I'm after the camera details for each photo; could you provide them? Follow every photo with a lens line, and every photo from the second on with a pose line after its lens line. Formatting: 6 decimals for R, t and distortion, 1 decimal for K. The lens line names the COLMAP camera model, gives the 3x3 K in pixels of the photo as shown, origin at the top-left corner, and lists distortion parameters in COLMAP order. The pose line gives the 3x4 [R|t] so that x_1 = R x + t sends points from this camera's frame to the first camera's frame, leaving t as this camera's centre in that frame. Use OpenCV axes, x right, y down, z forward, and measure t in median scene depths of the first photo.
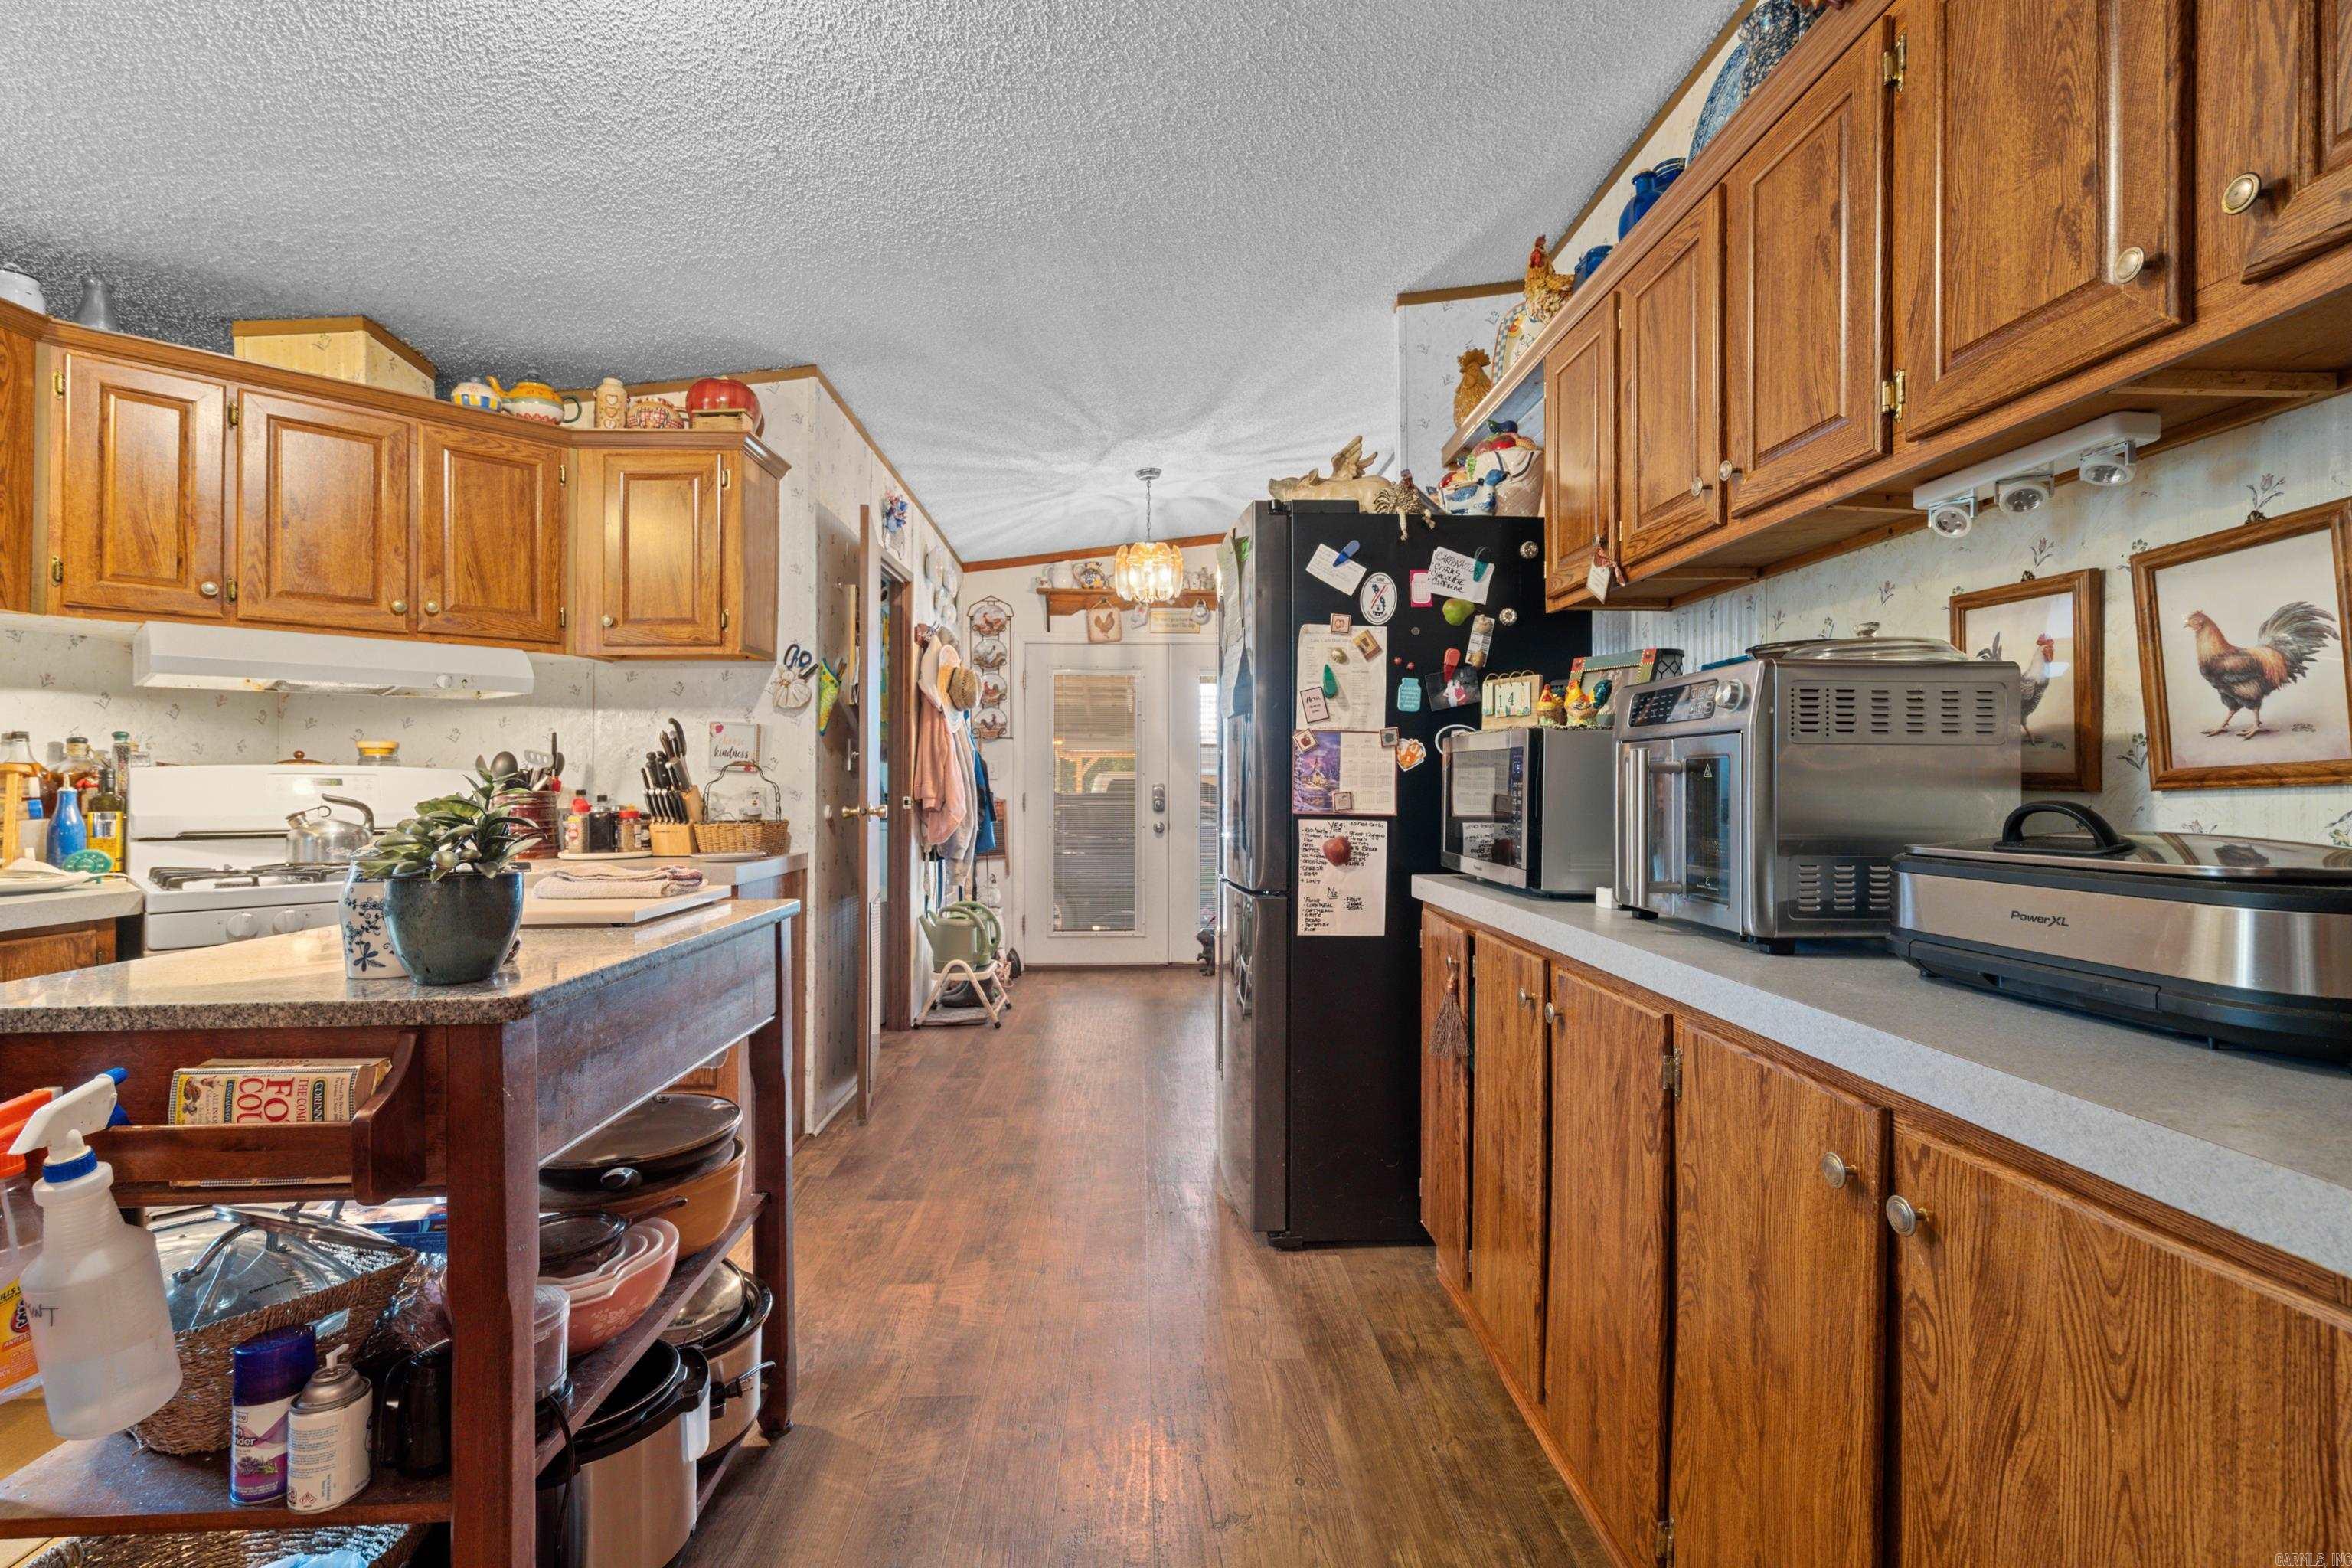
lens RADIAL K [[1067.6, 0, 1170.4], [0, 1067.6, 783.9], [0, 0, 1]] dist [-0.001736, 0.002612]
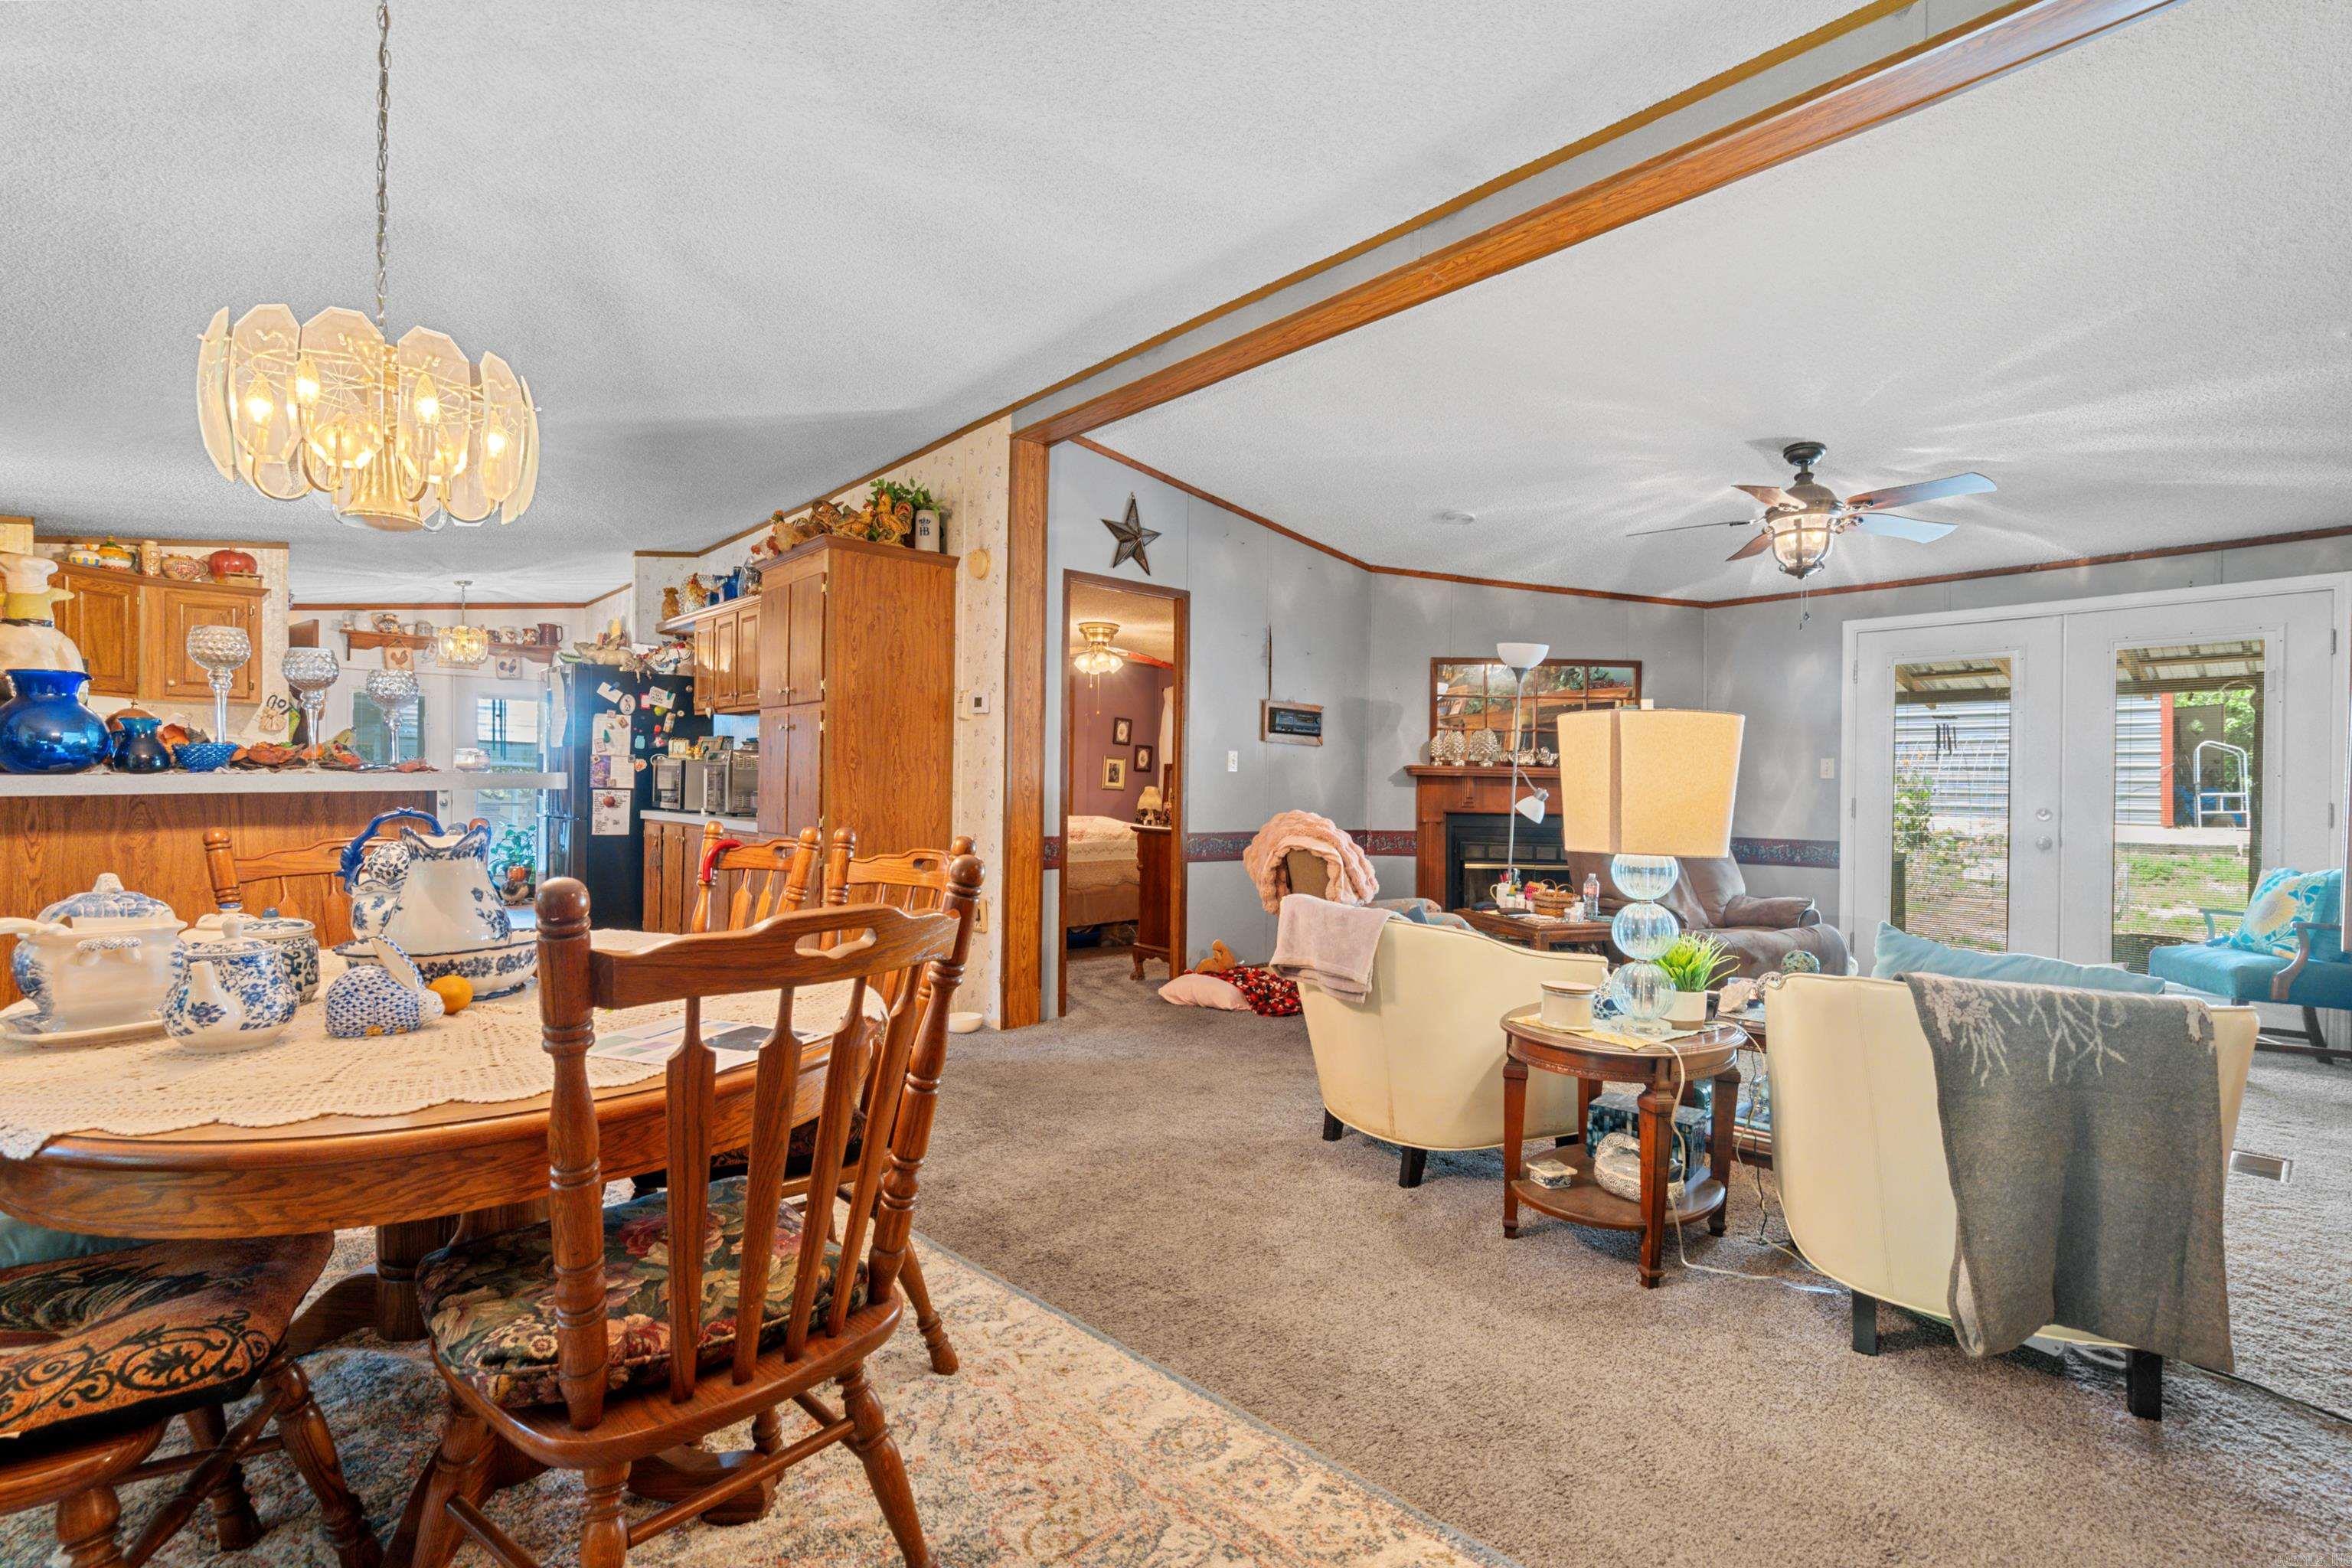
lens RADIAL K [[1067.6, 0, 1168.4], [0, 1067.6, 790.2], [0, 0, 1]] dist [-0.001736, 0.002612]
pose [[0.772299, 0.006322, 0.635228, -0.435881], [-0.013432, 0.999889, 0.006379, -0.000199], [-0.635117, -0.013459, 0.772299, -1.838743]]
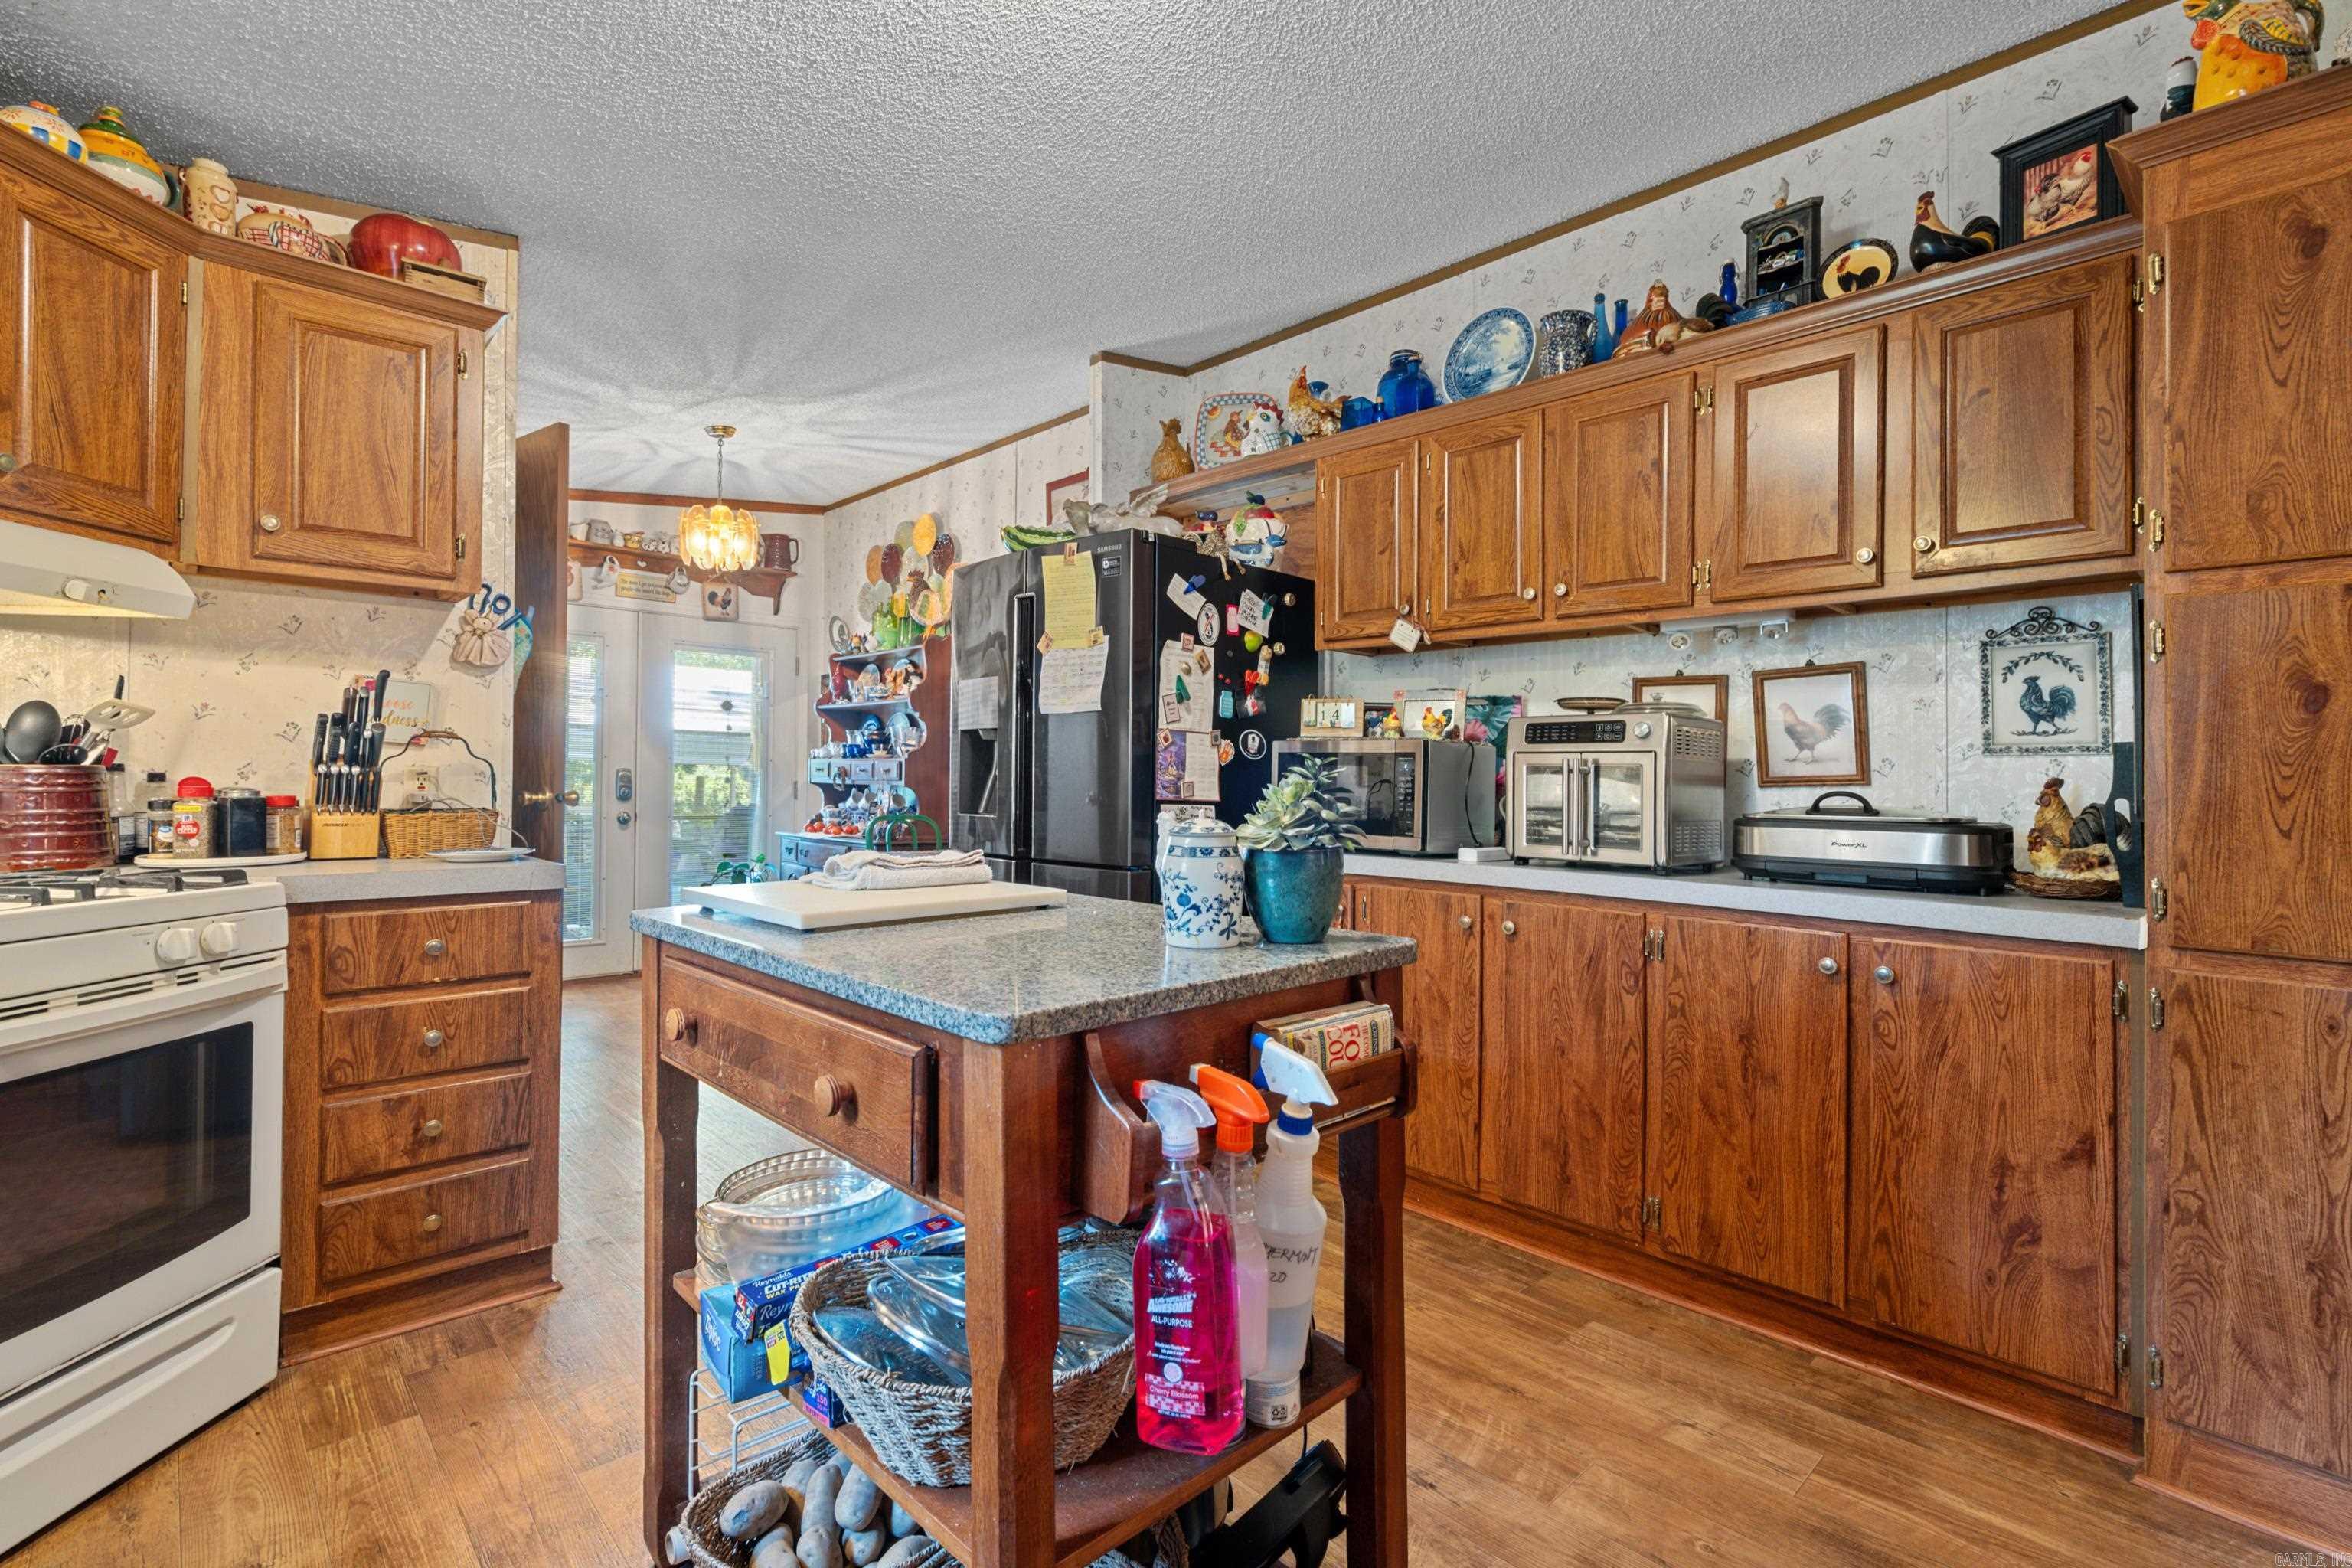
lens RADIAL K [[1067.6, 0, 1181.4], [0, 1067.6, 775.1], [0, 0, 1]] dist [-0.001736, 0.002612]
pose [[0.751403, 0.016321, 0.659641, -0.638577], [-0.016949, 0.999842, -0.005432, 0.006780], [-0.659626, -0.007098, 0.751561, 0.095741]]
